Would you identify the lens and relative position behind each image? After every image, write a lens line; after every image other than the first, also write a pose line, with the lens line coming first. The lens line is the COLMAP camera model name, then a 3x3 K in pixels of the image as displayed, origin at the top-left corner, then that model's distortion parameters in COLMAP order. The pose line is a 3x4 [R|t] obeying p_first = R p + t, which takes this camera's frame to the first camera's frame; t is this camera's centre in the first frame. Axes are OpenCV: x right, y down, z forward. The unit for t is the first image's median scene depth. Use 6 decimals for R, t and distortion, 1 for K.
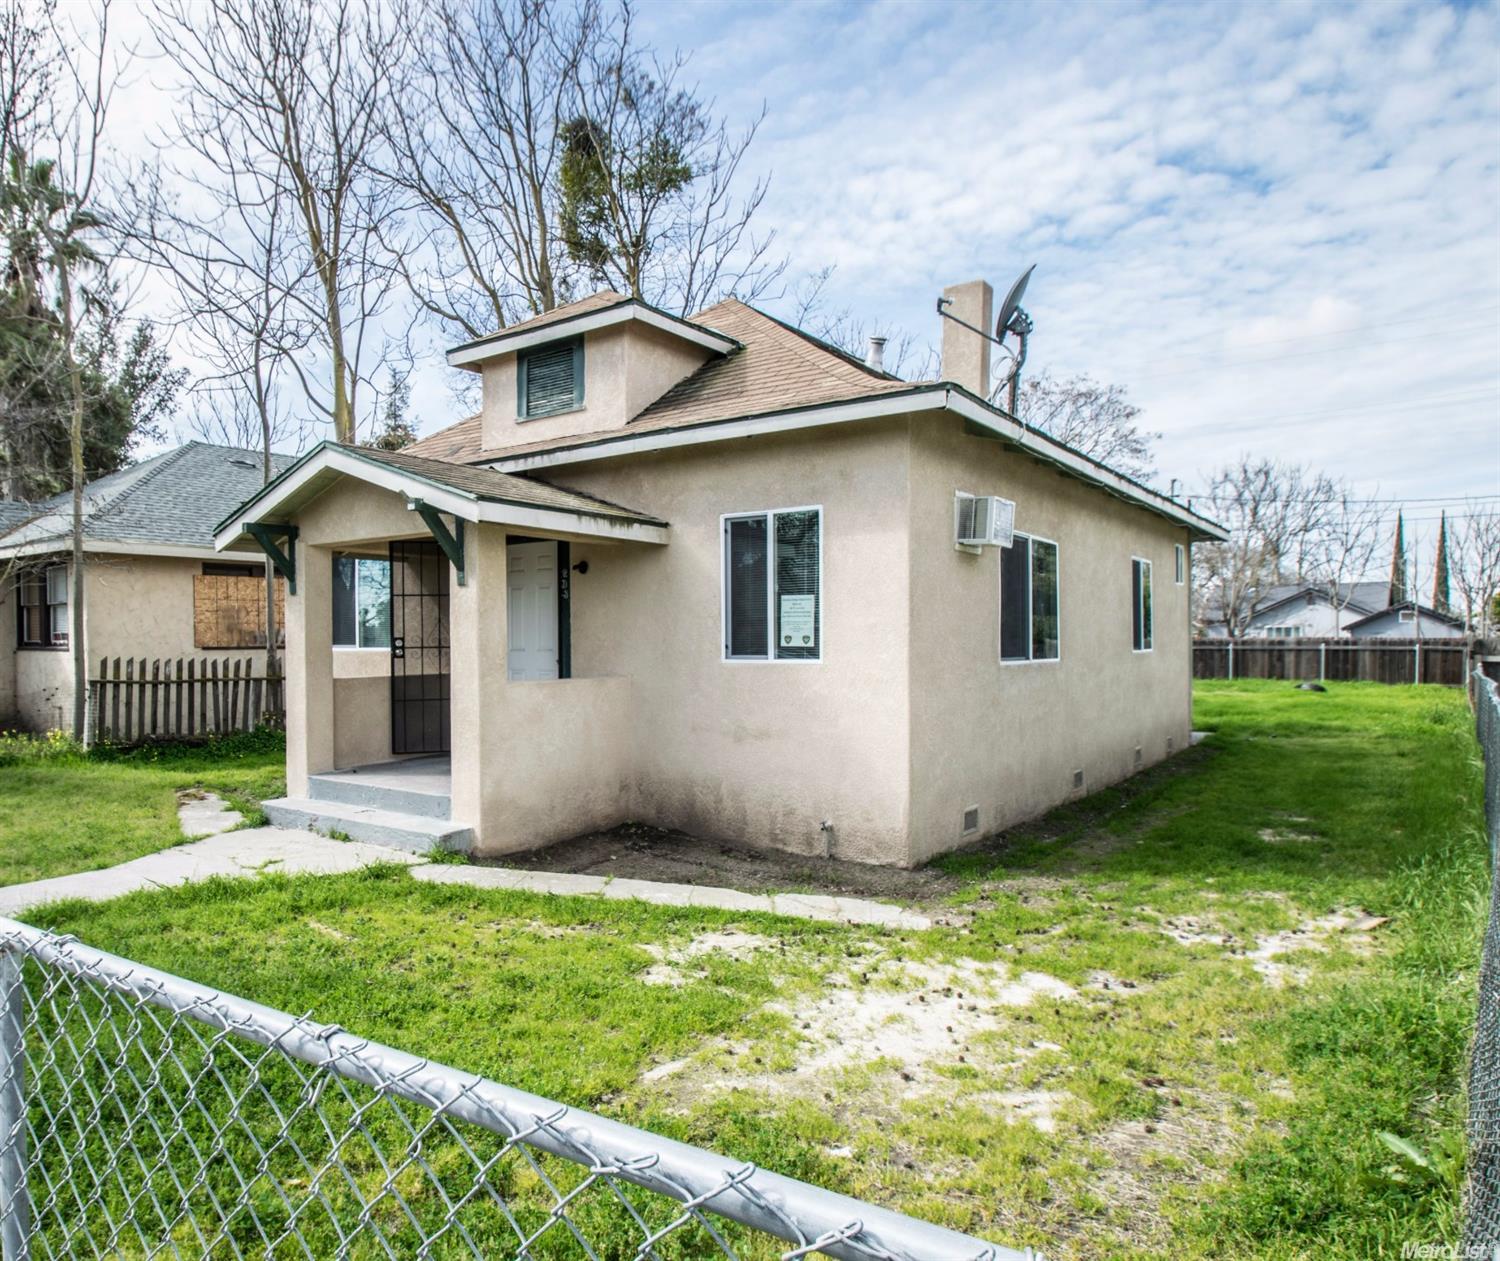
lens RADIAL K [[953.9, 0, 750.0], [0, 953.9, 630.5], [0, 0, 1]] dist [-0.002663, 0.000068]
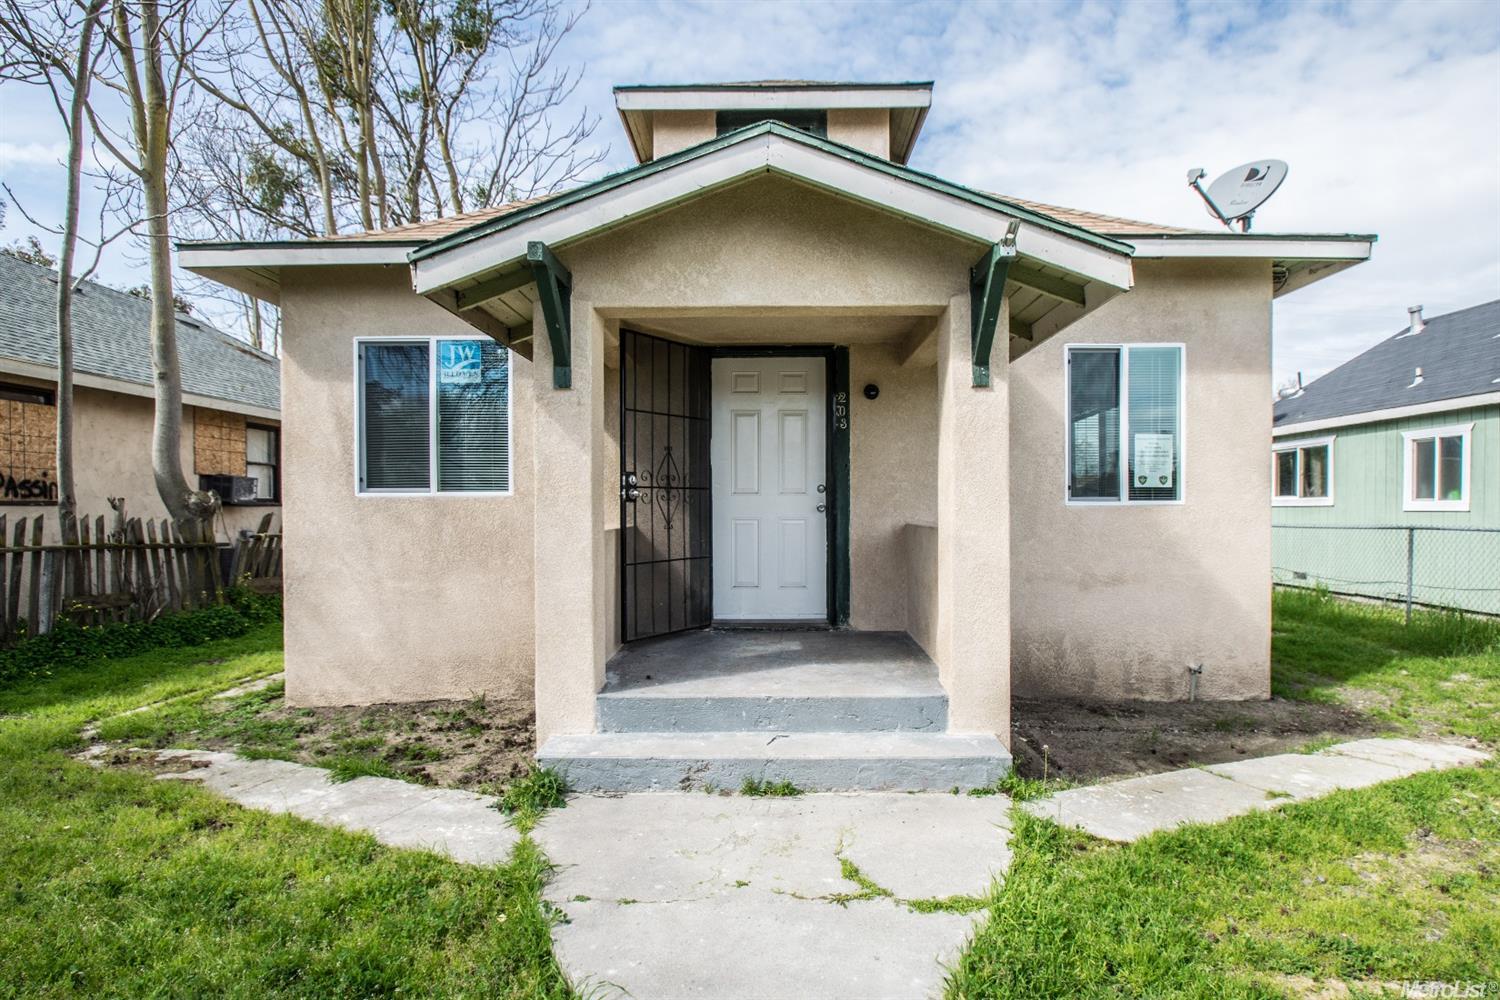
lens RADIAL K [[696.9, 0, 758.2], [0, 696.9, 507.5], [0, 0, 1]] dist [-0.003652, -0.000487]
pose [[0.833275, 0.001197, 0.552857, -0.660535], [-0.003353, 0.999990, 0.002889, 0.035917], [-0.552848, -0.004261, 0.833271, 0.620287]]
